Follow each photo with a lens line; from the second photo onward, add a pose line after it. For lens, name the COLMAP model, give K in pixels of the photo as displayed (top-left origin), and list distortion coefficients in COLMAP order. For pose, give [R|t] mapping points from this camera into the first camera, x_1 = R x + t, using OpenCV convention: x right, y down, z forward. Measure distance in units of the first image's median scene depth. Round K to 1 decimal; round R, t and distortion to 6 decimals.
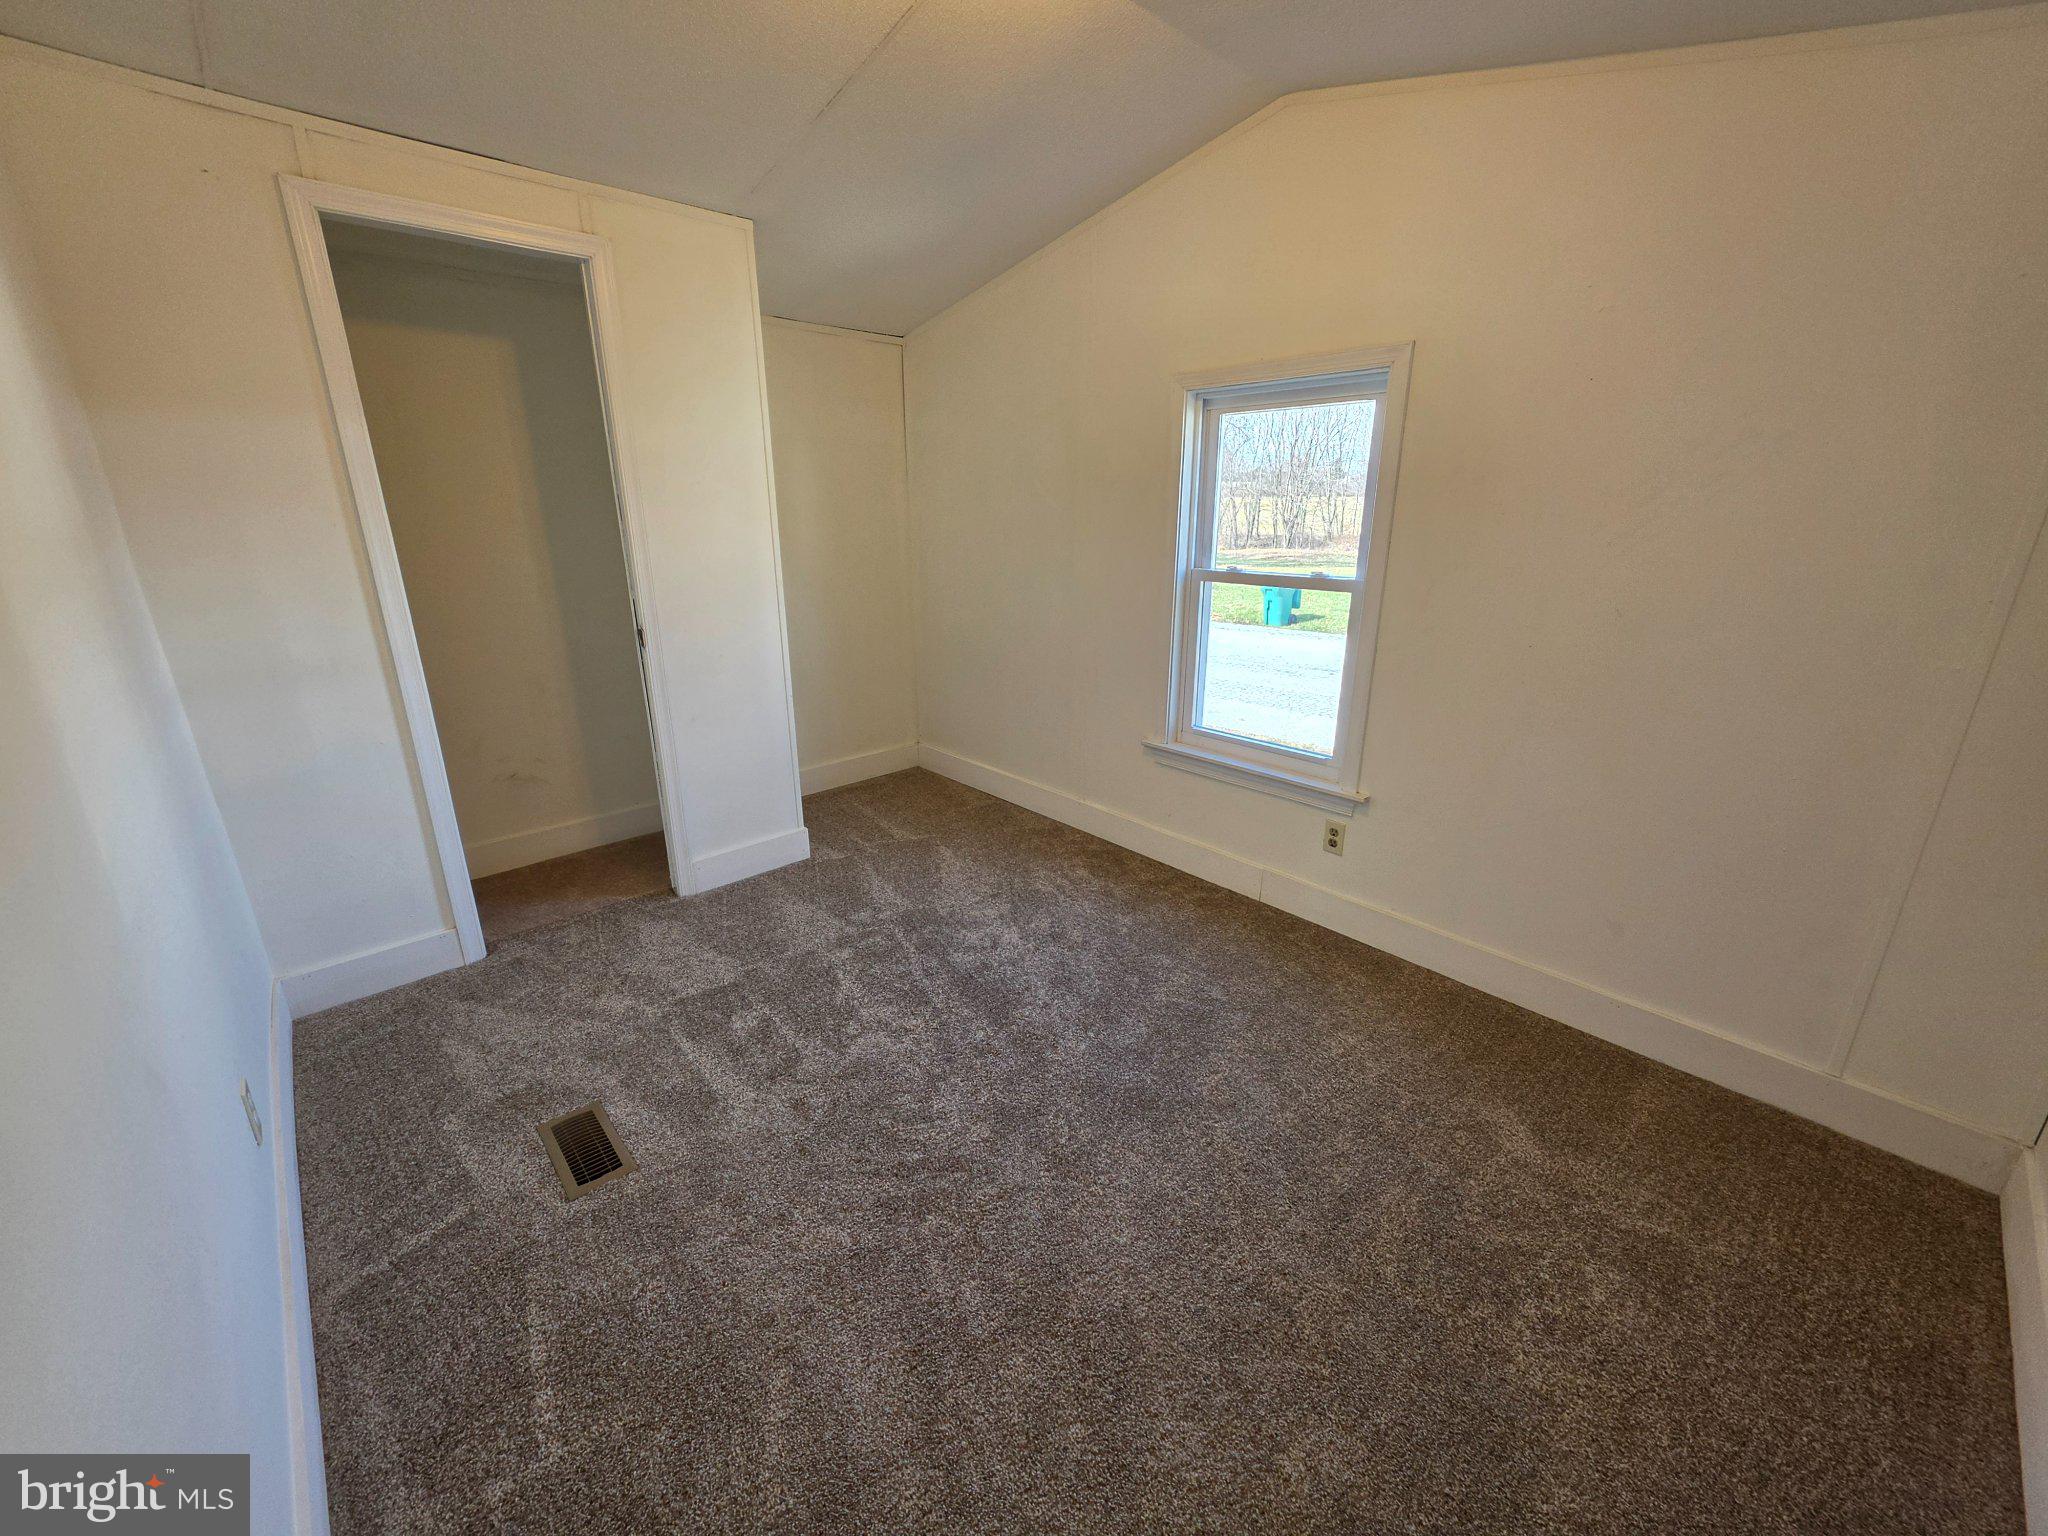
lens RADIAL K [[825.5, 0, 1024.7], [0, 825.5, 774.0], [0, 0, 1]] dist [-0.004852, 0.001682]
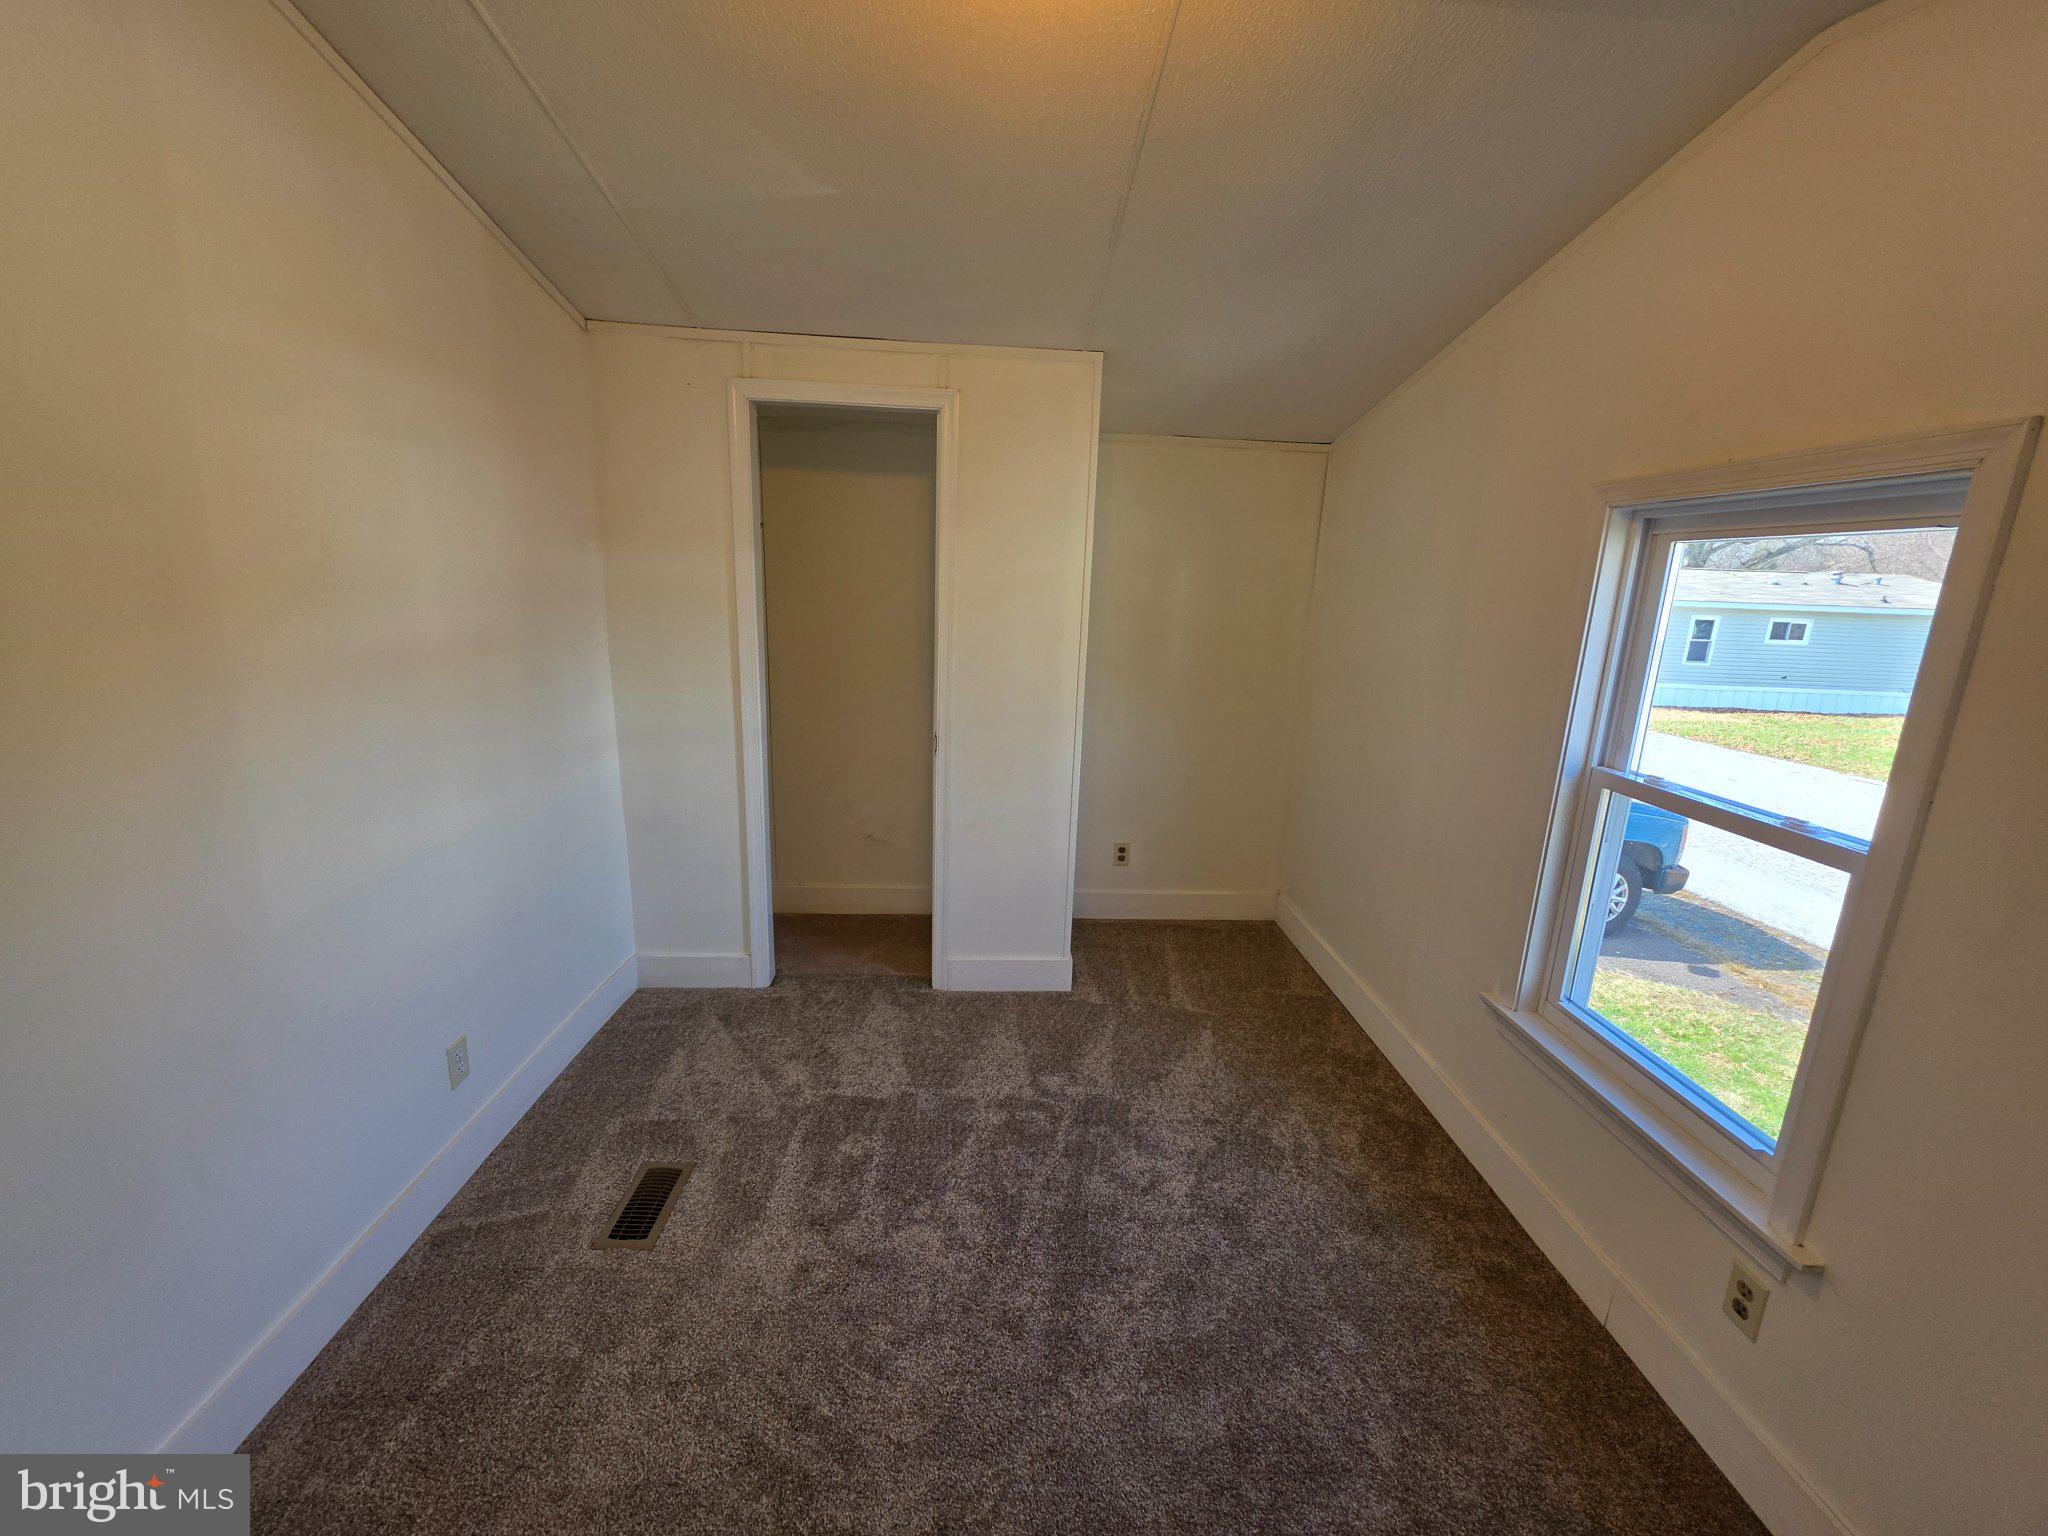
lens RADIAL K [[825.5, 0, 1018.5], [0, 825.5, 770.7], [0, 0, 1]] dist [-0.004852, 0.001682]
pose [[0.762153, 0.177126, -0.622695, 0.297113], [-0.236905, 0.971437, -0.013636, -0.146074], [0.602494, 0.157913, 0.782346, 0.242859]]
